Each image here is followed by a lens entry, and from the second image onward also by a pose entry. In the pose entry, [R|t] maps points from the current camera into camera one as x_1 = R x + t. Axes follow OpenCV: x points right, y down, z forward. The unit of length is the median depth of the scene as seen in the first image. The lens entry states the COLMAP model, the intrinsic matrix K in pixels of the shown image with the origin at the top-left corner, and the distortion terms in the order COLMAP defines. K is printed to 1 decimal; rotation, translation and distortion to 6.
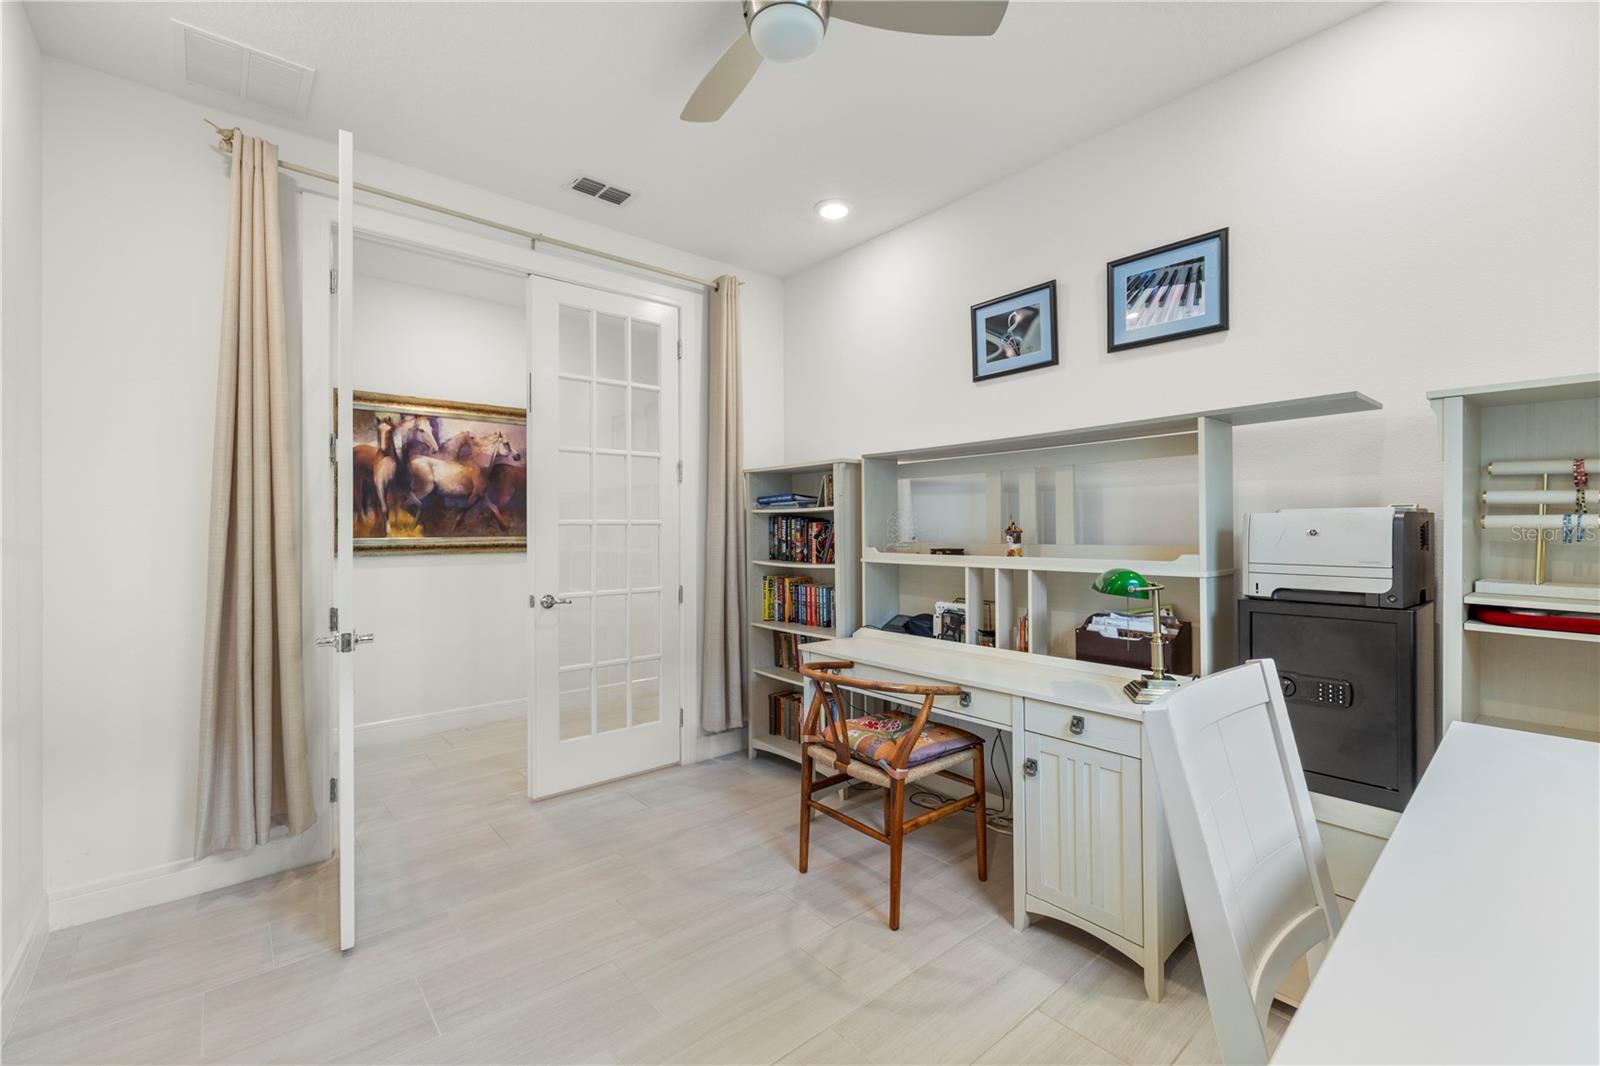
lens RADIAL K [[692.8, 0, 802.9], [0, 692.8, 525.3], [0, 0, 1]] dist [0.000515, -0.000007]
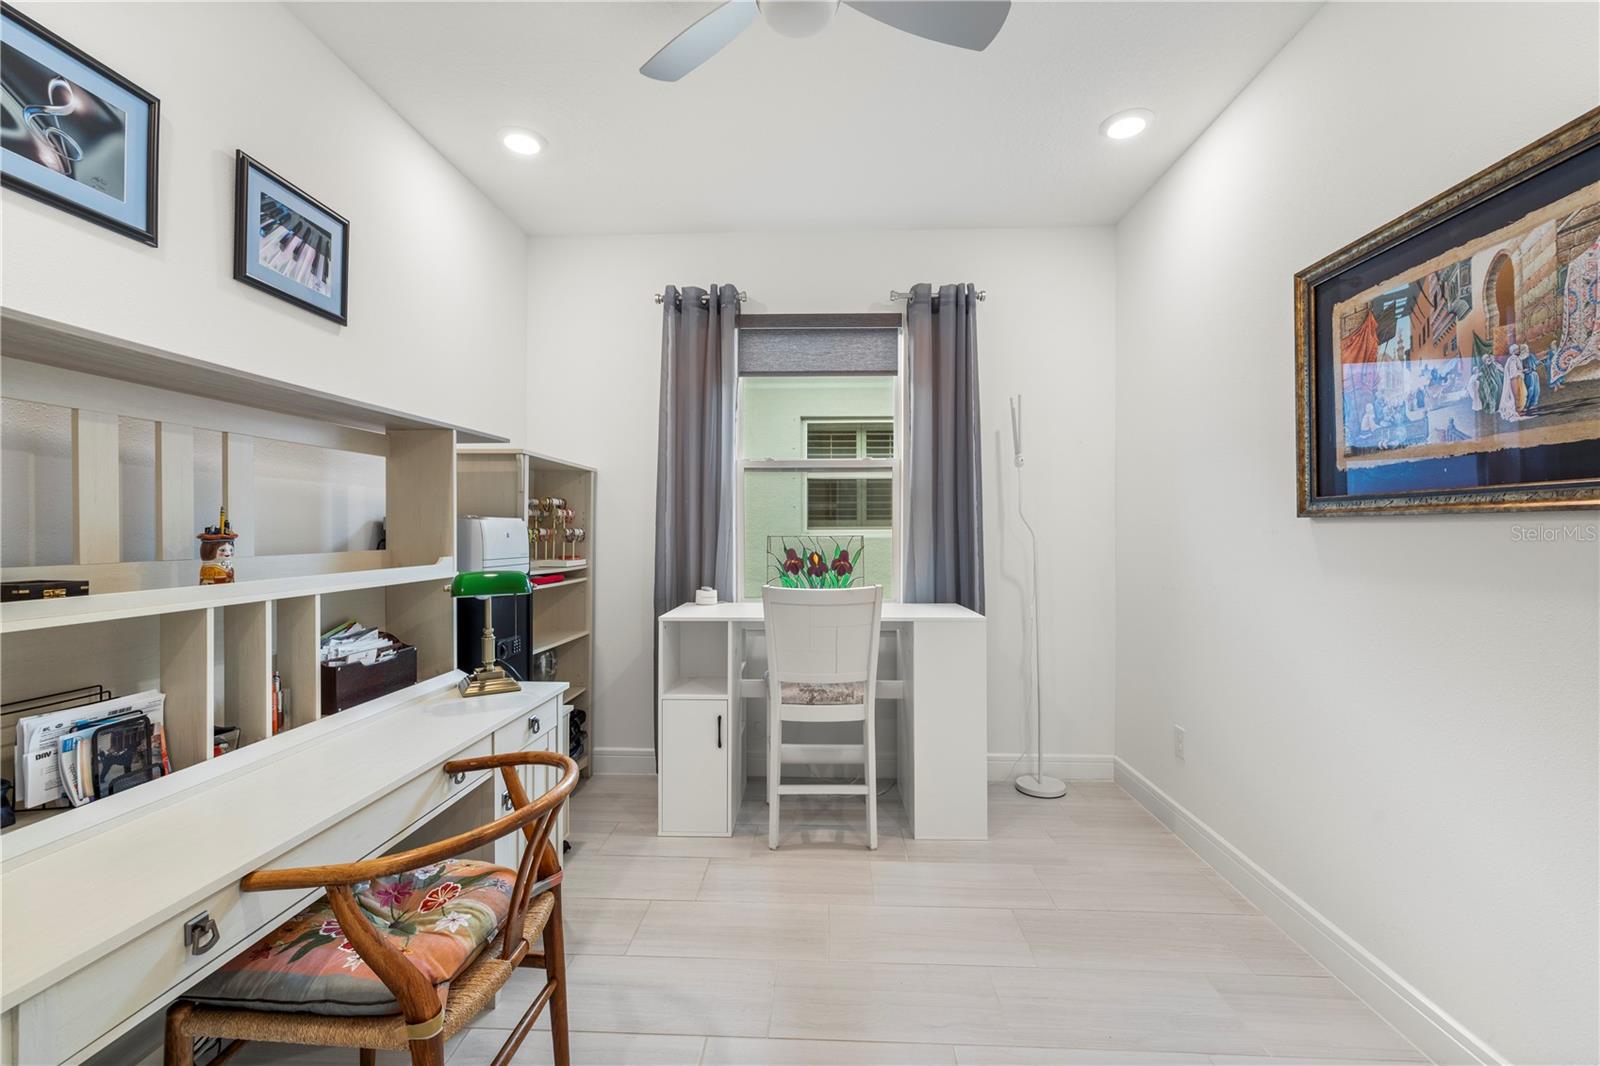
lens RADIAL K [[692.8, 0, 797.8], [0, 692.8, 534.8], [0, 0, 1]] dist [0.000515, -0.000007]
pose [[-0.736196, 0.000838, 0.676768, -0.461912], [0.000988, 0.999999, -0.000162, 0.007522], [-0.676768, 0.000549, -0.736196, 1.185194]]
